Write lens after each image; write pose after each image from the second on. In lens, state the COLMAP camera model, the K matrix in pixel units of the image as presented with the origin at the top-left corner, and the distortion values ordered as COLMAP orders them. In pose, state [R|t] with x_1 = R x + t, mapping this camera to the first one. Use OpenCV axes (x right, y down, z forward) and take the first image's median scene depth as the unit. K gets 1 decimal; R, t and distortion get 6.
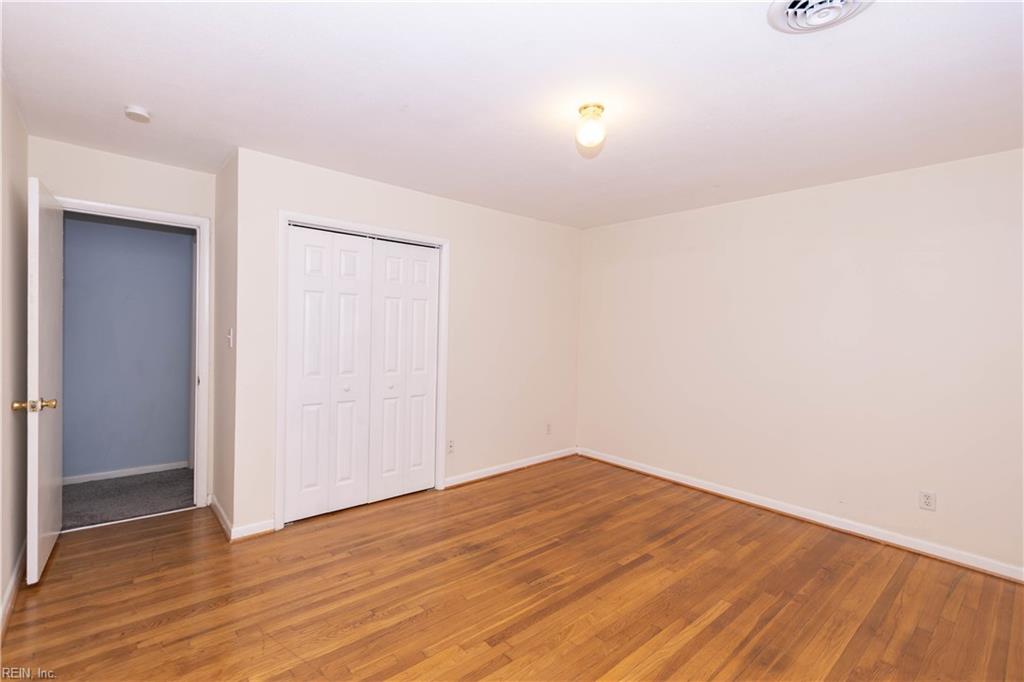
lens RADIAL K [[466.0, 0, 506.0], [0, 466.0, 334.2], [0, 0, 1]] dist [-0.000959, -0.000557]
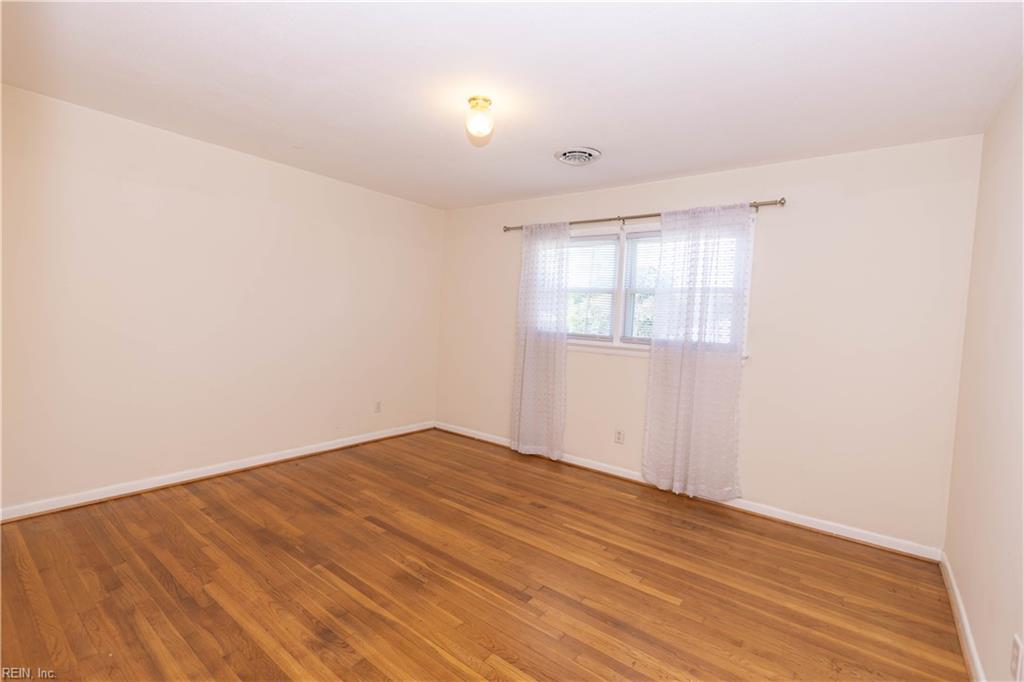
lens RADIAL K [[466.0, 0, 508.5], [0, 466.0, 343.1], [0, 0, 1]] dist [-0.000959, -0.000557]
pose [[-0.198953, -0.096458, 0.975251, -0.656406], [-0.037885, 0.995158, 0.090699, -0.016345], [-0.979277, -0.018903, -0.201644, 0.816920]]
